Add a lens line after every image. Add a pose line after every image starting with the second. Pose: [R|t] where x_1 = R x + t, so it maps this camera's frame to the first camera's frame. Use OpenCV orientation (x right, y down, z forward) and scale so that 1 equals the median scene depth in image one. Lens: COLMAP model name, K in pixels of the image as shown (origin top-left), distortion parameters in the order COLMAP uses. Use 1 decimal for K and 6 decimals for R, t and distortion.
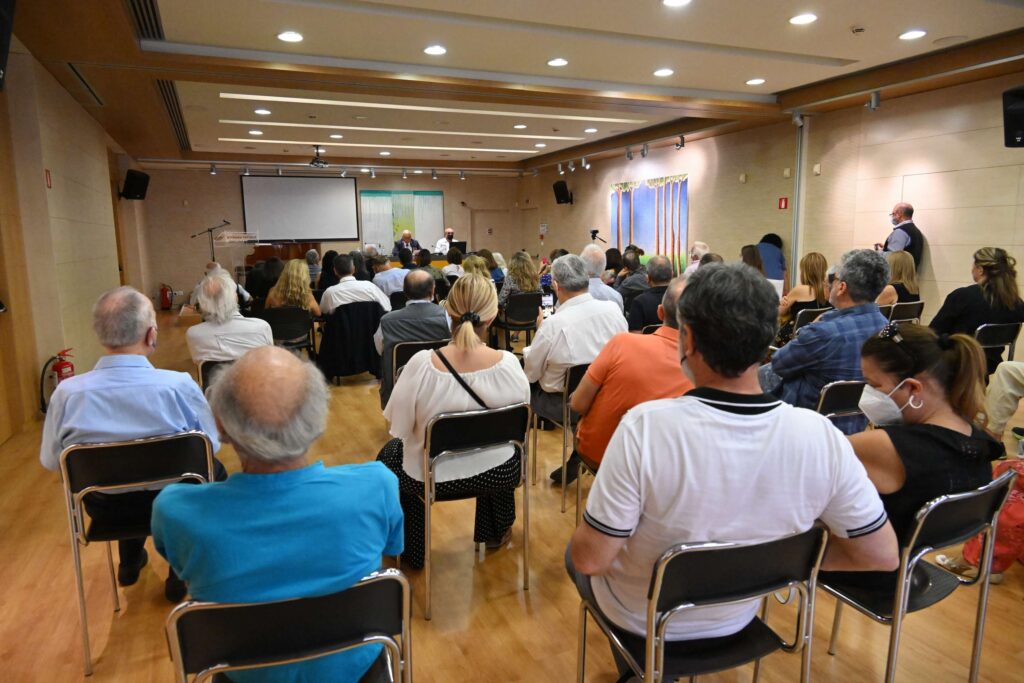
lens RADIAL K [[663.0, 0, 512.0], [0, 663.0, 341.5], [0, 0, 1]] dist [0.000999, 0.001737]
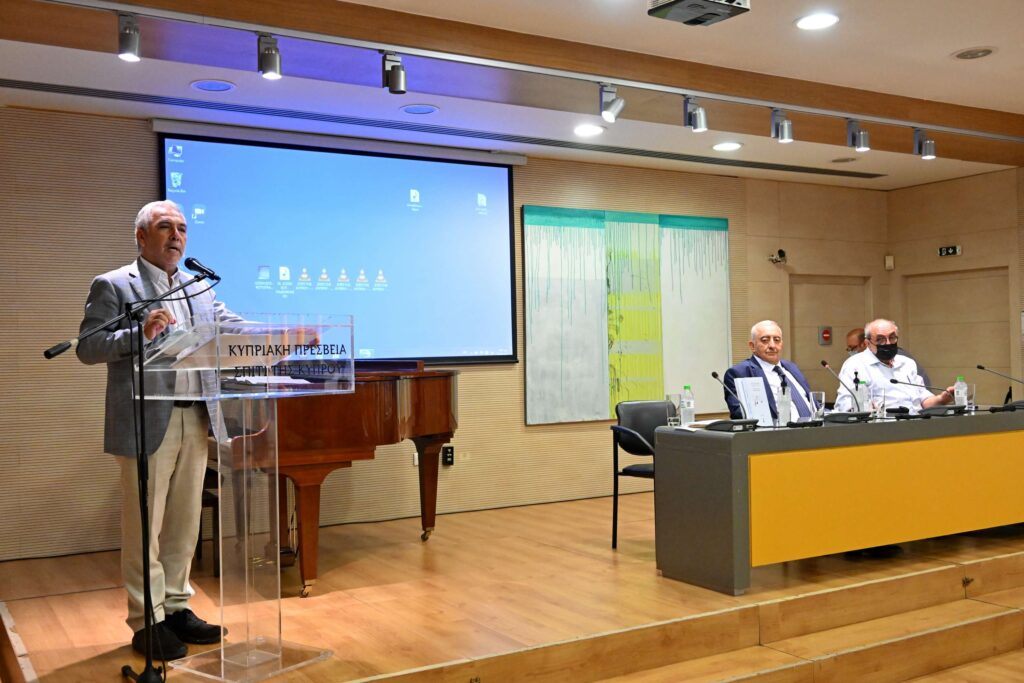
lens RADIAL K [[1001.6, 0, 512.0], [0, 1001.6, 341.5], [0, 0, 1]] dist [-0.000270, -0.003807]
pose [[0.993601, -0.004142, 0.112868, -0.314657], [0.023460, 0.985099, -0.170378, -0.090830], [-0.110480, 0.171936, 0.978893, 0.594960]]
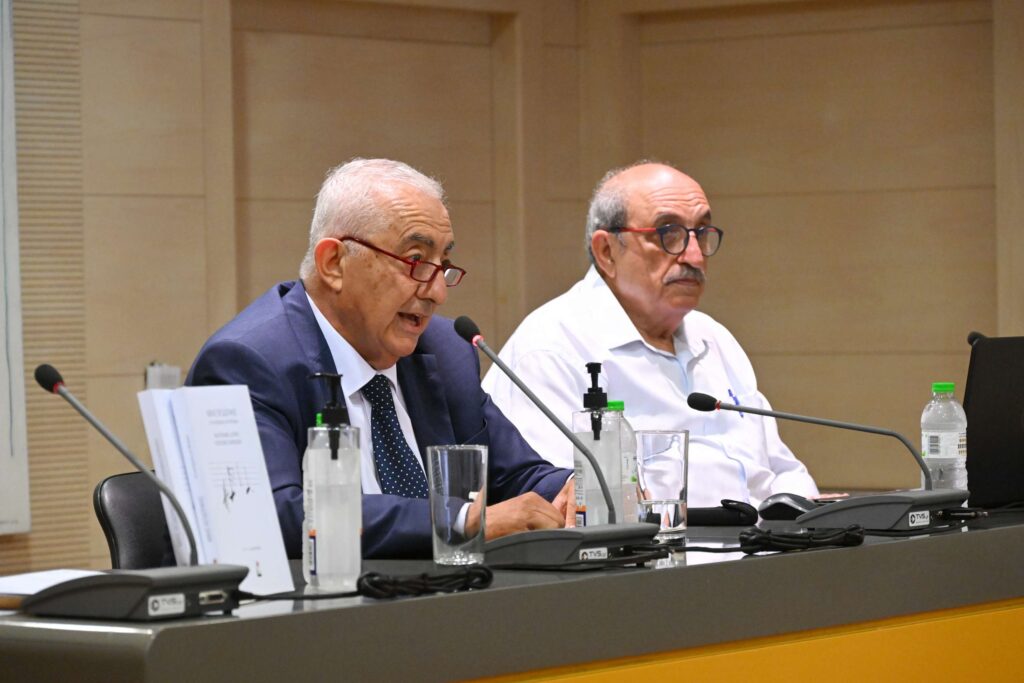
lens RADIAL K [[3685.9, 0, 512.0], [0, 3685.9, 341.5], [0, 0, 1]] dist [-0.074897, -1.837443]
pose [[0.878655, -0.008434, 0.477382, -0.313556], [0.081612, 0.987782, -0.132761, -0.097704], [-0.470430, 0.155611, 0.868609, 0.655757]]
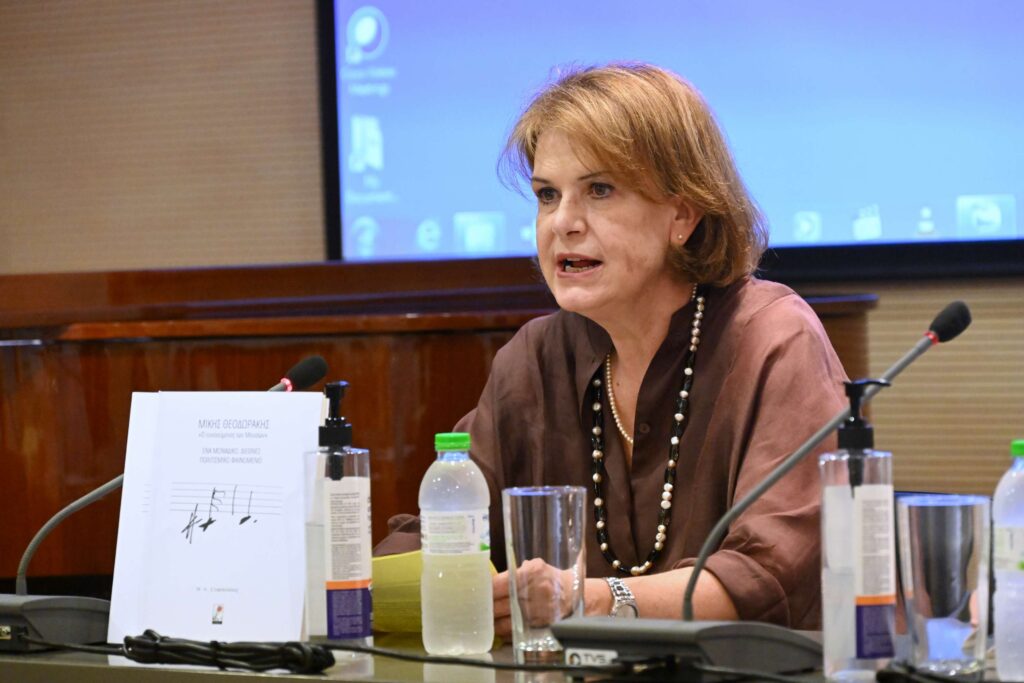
lens RADIAL K [[4552.5, 0, 512.0], [0, 4552.5, 341.5], [0, 0, 1]] dist [-0.113120, 1.056659]
pose [[0.461712, 0.018774, -0.886831, 0.082230], [-0.119508, 0.991977, -0.041220, -0.128145], [0.878942, 0.125015, 0.460251, 0.799036]]
